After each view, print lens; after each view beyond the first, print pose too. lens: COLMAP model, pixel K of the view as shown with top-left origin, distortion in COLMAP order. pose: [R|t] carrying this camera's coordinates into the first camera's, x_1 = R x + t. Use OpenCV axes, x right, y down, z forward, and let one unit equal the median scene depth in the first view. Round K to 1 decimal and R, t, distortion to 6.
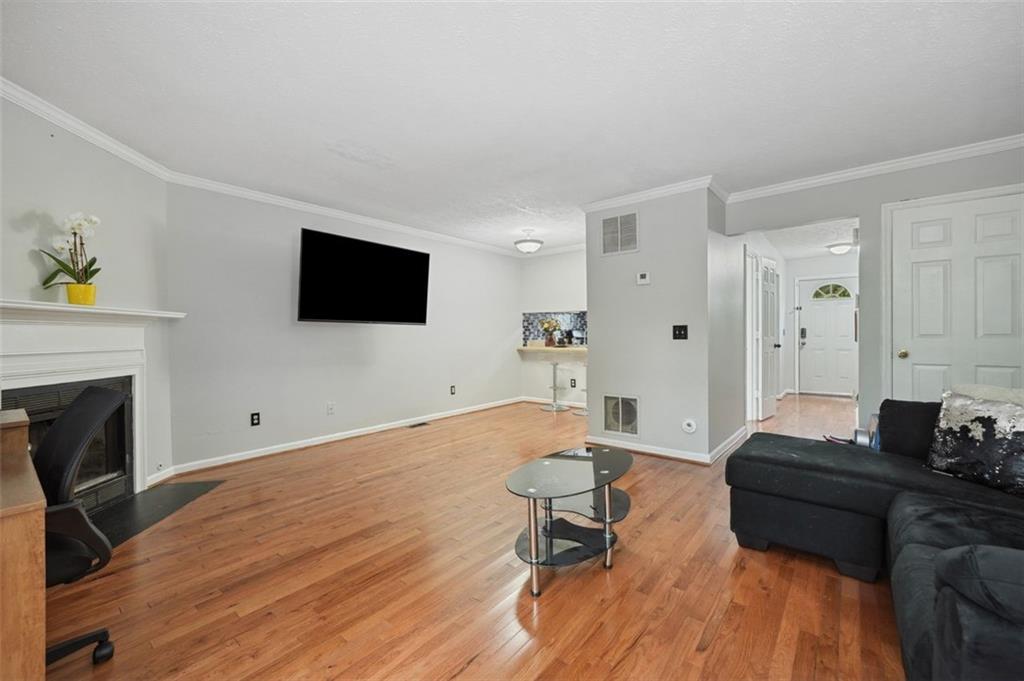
lens RADIAL K [[425.2, 0, 512.6], [0, 425.2, 338.3], [0, 0, 1]] dist [-0.000377, 0.001983]
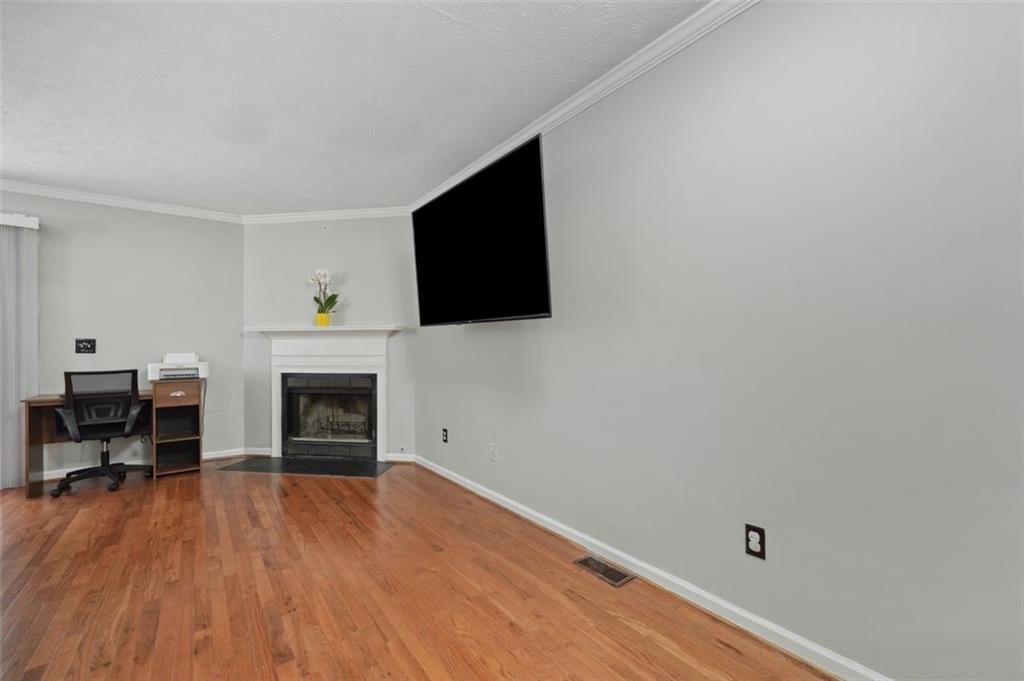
lens RADIAL K [[425.2, 0, 496.0], [0, 425.2, 350.1], [0, 0, 1]] dist [-0.000377, 0.001983]
pose [[-0.277625, 0.012771, -0.960605, 0.304566], [-0.003540, 0.999891, 0.014317, -0.009227], [0.960683, 0.007375, -0.277549, 1.720979]]
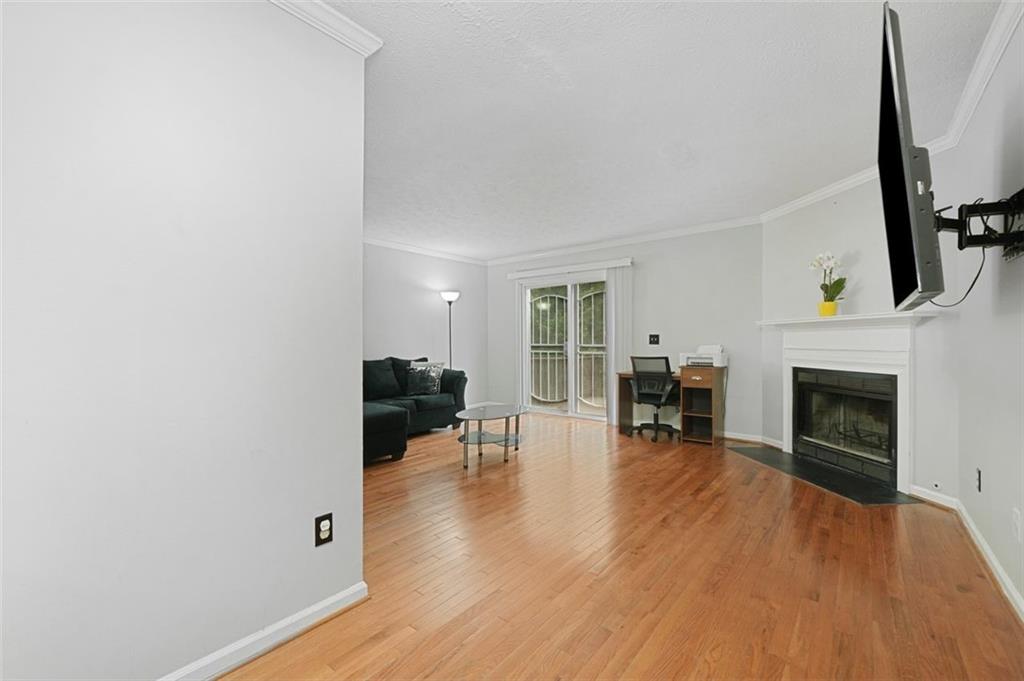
lens RADIAL K [[425.2, 0, 518.4], [0, 425.2, 341.7], [0, 0, 1]] dist [-0.000377, 0.001983]
pose [[-0.999930, 0.009448, 0.007177, 0.018931], [0.009522, 0.999901, 0.010335, -0.013493], [-0.007079, 0.010403, -0.999921, 2.012817]]
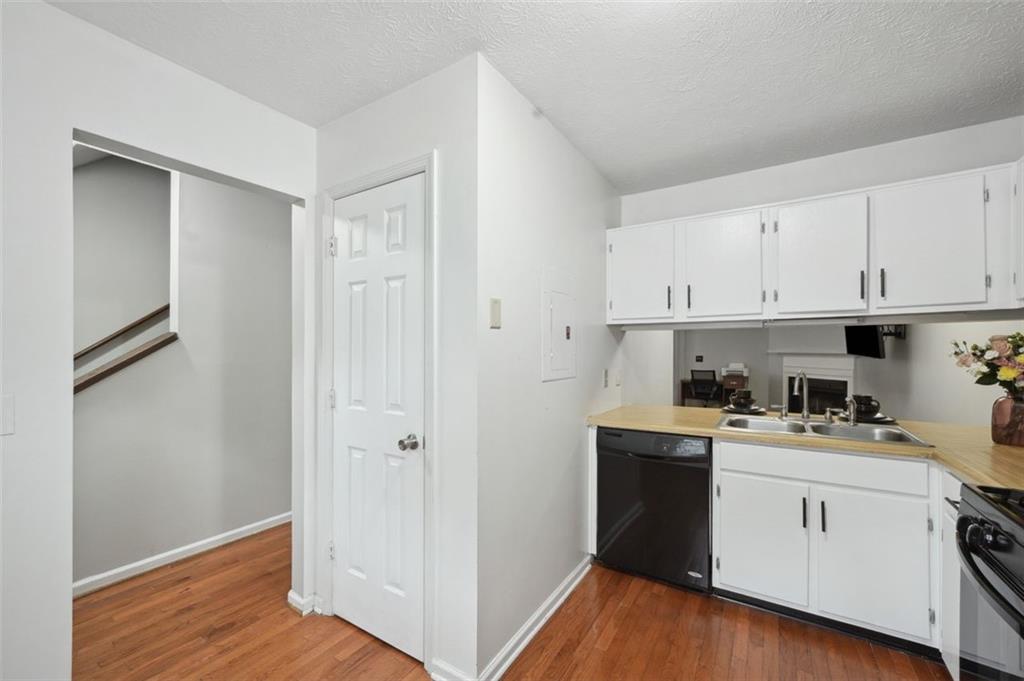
lens RADIAL K [[425.2, 0, 504.0], [0, 425.2, 346.6], [0, 0, 1]] dist [-0.000377, 0.001983]
pose [[-0.997701, 0.004639, -0.067612, 0.915163], [0.004199, 0.999969, 0.006642, -0.102696], [0.067641, 0.006342, -0.997690, 2.928007]]
